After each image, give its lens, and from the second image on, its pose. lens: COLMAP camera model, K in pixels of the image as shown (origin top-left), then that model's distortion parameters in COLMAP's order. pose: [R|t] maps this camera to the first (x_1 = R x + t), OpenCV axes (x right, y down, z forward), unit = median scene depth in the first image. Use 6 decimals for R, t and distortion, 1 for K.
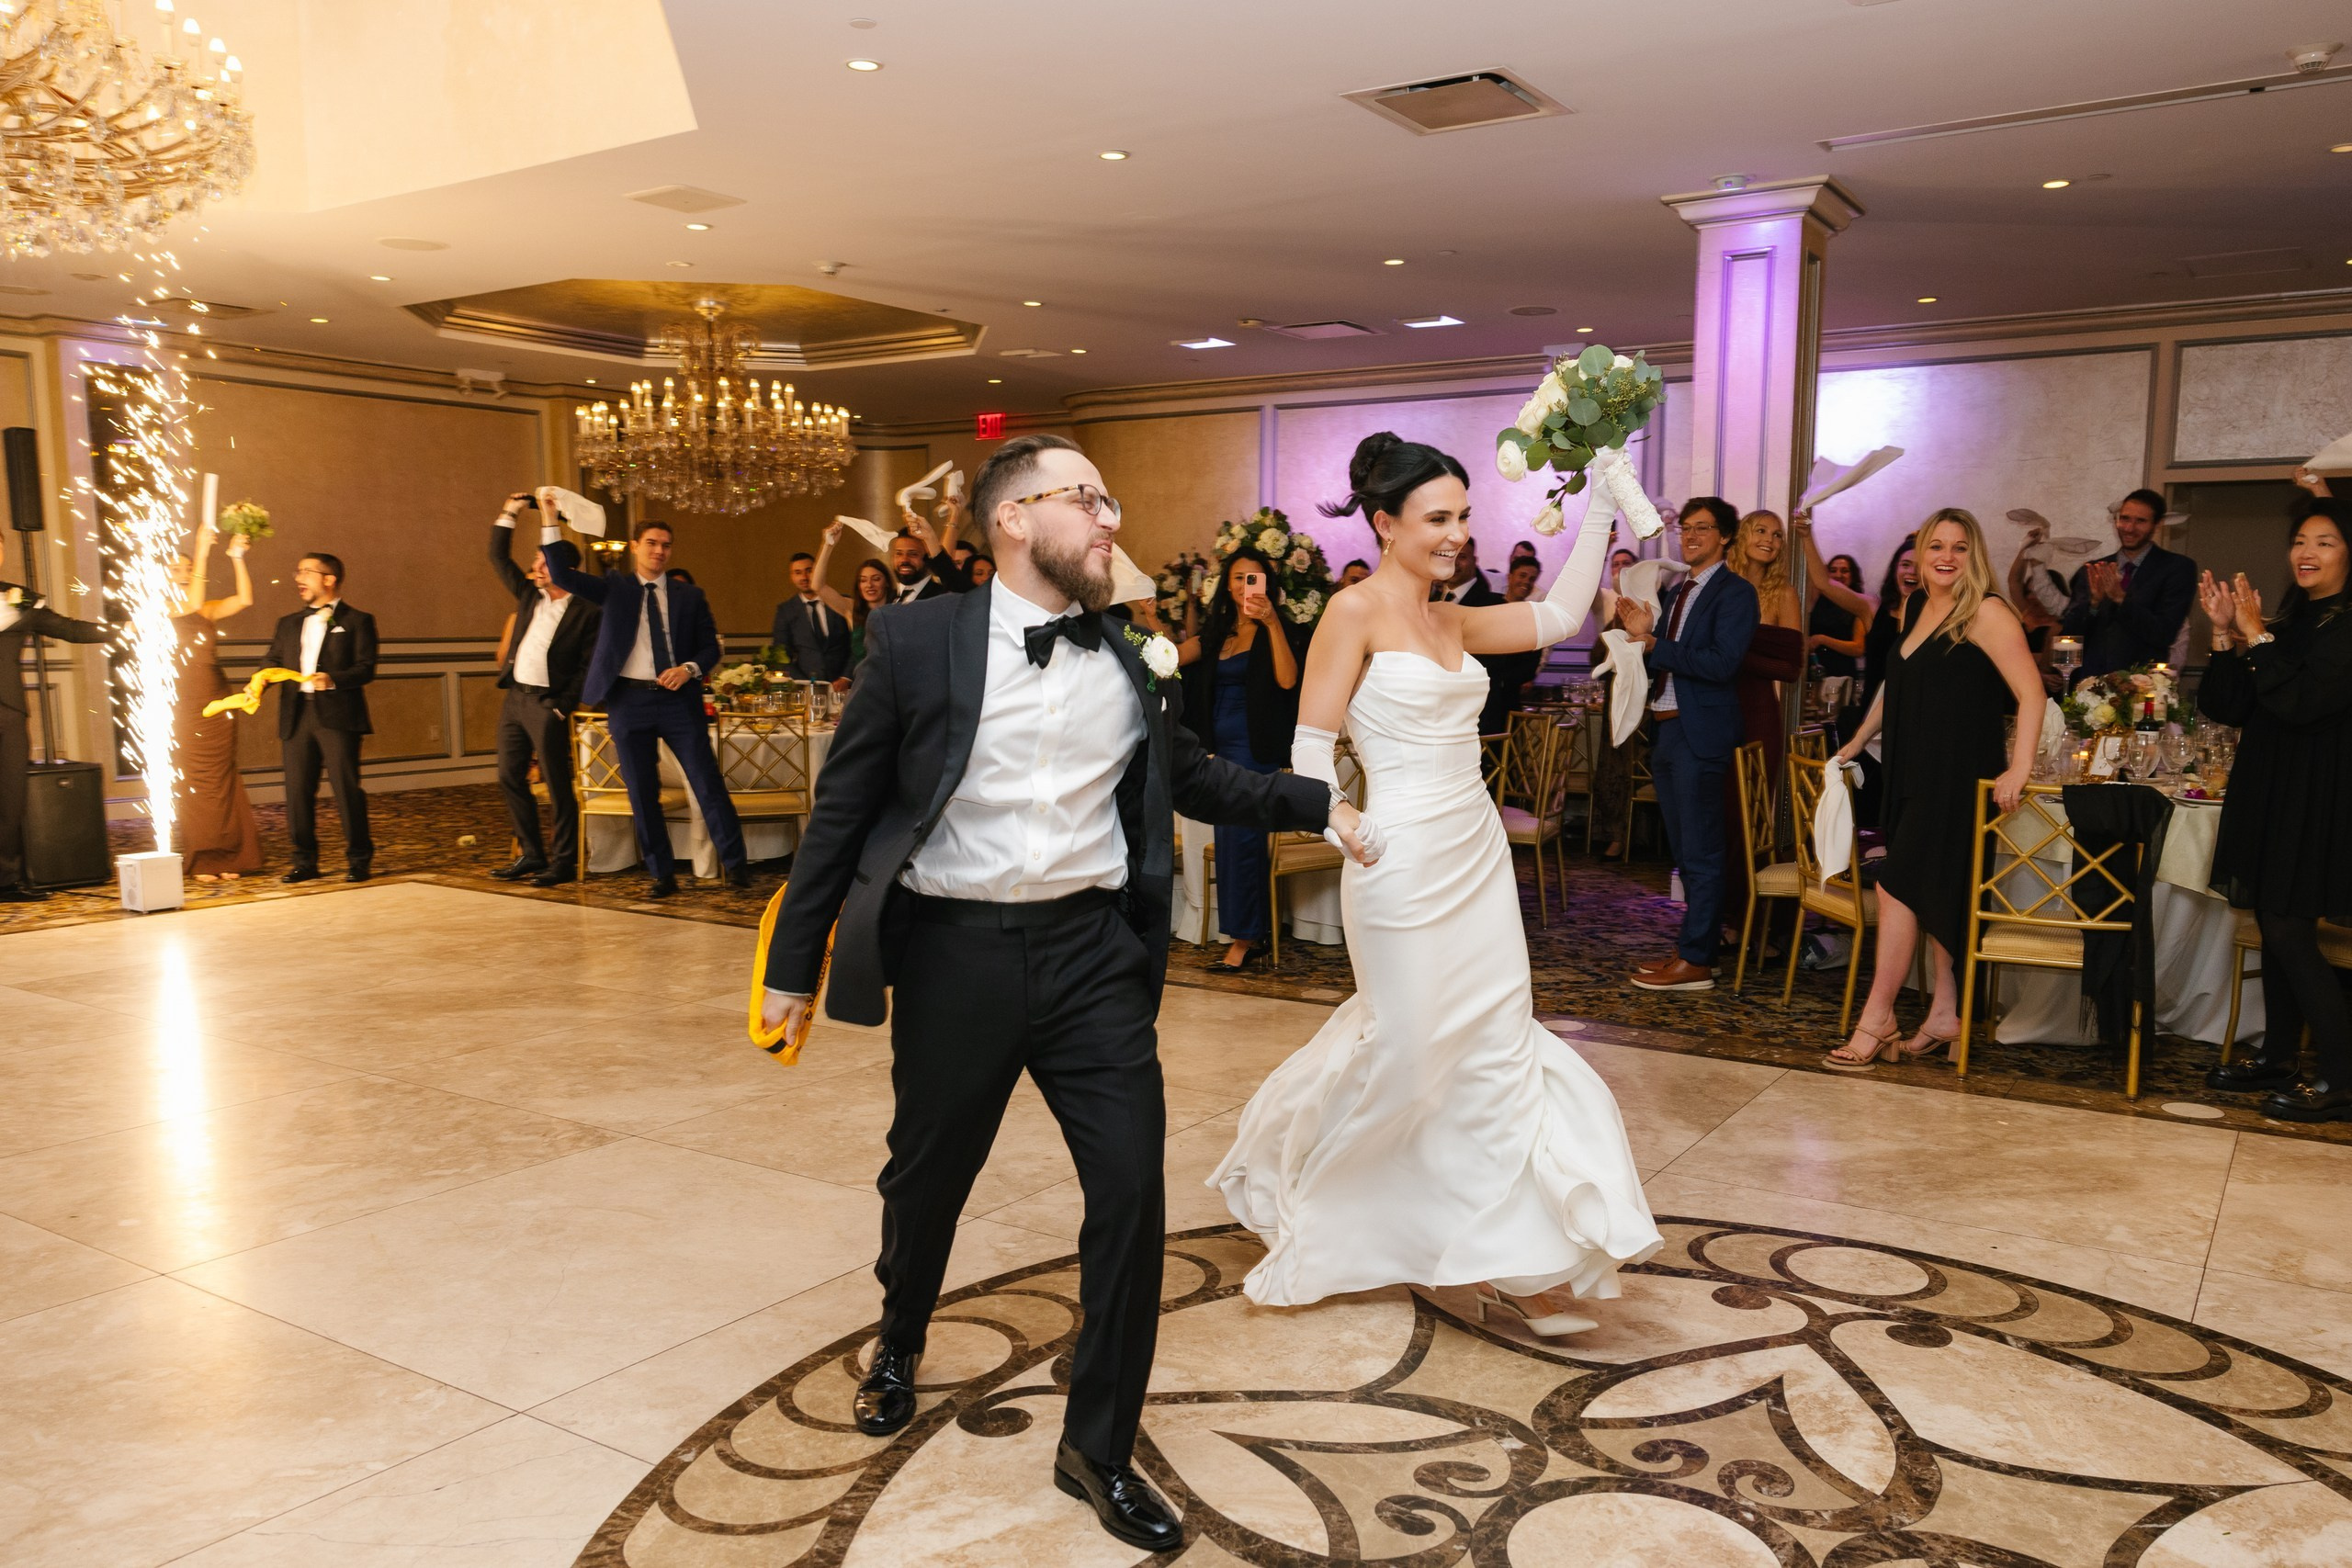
lens RADIAL K [[1798.0, 0, 1174.0], [0, 1798.0, 846.8], [0, 0, 1]] dist [-0.004876, 0.011266]
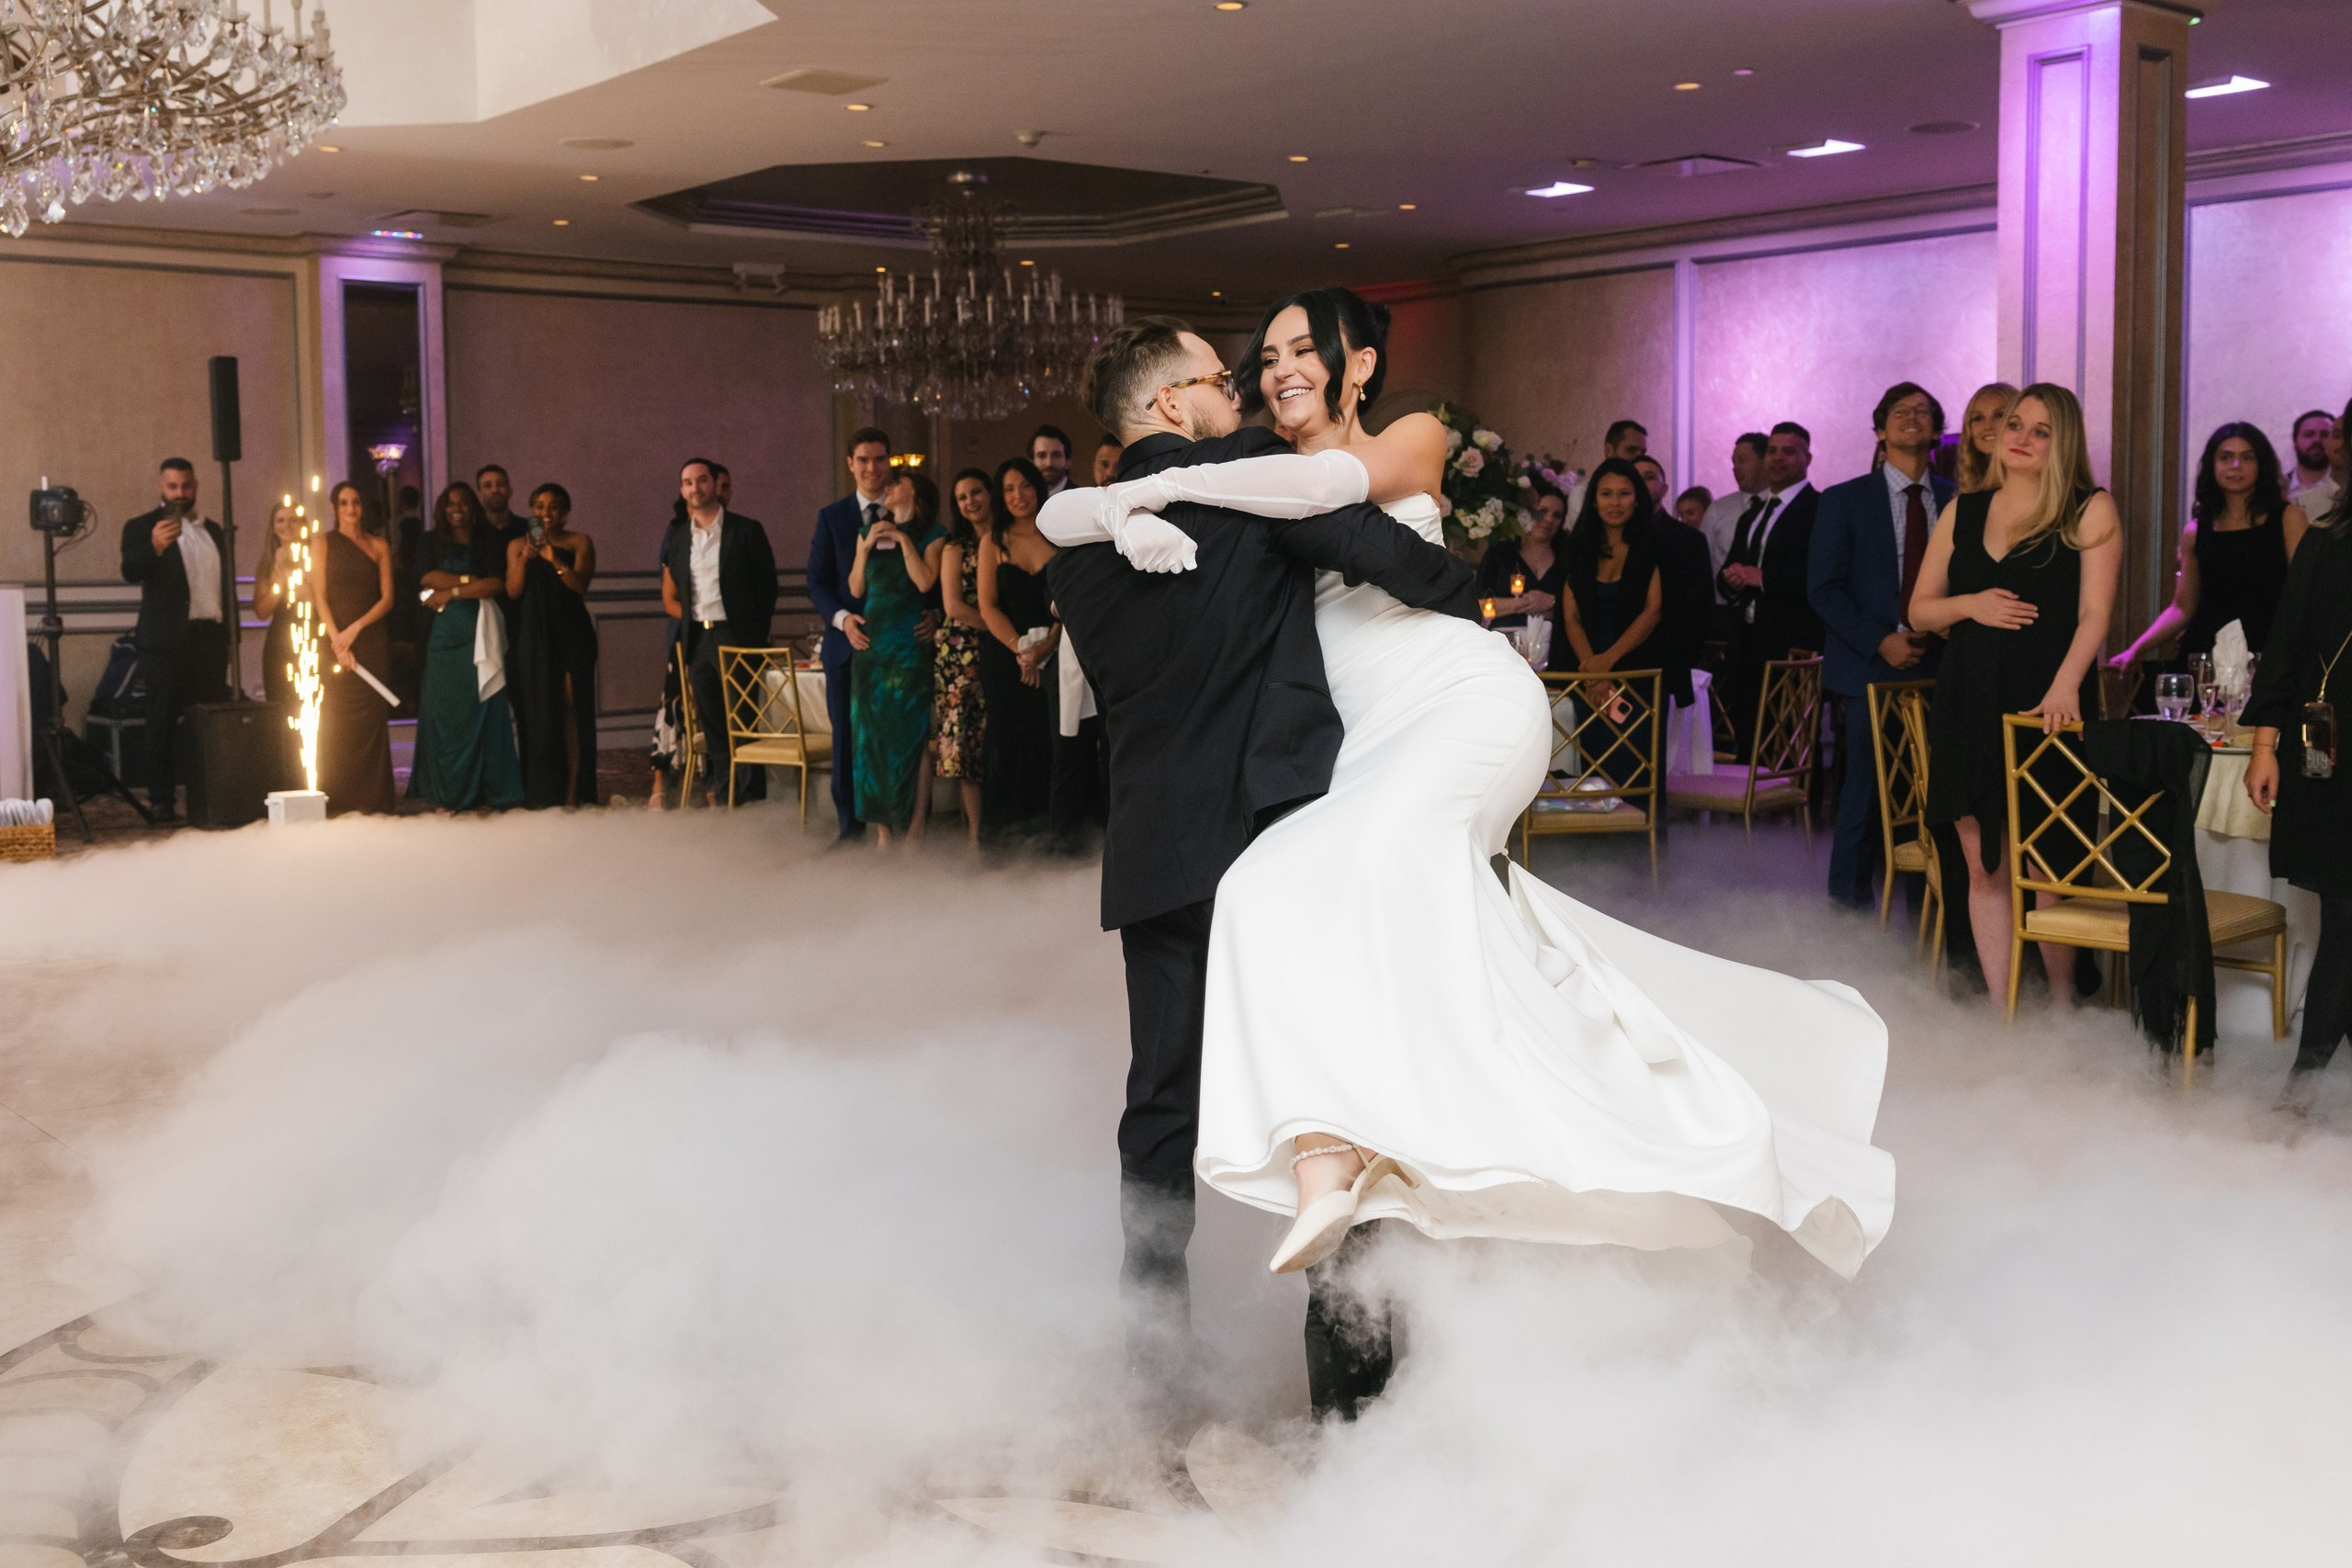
lens RADIAL K [[2538.5, 0, 1176.0], [0, 2538.5, 784.0], [0, 0, 1]] dist [-0.010276, -0.015520]
pose [[0.948606, 0.017365, -0.315984, 0.307273], [-0.027670, 0.999221, -0.028155, 0.024745], [0.315249, 0.035451, 0.948347, -0.144446]]
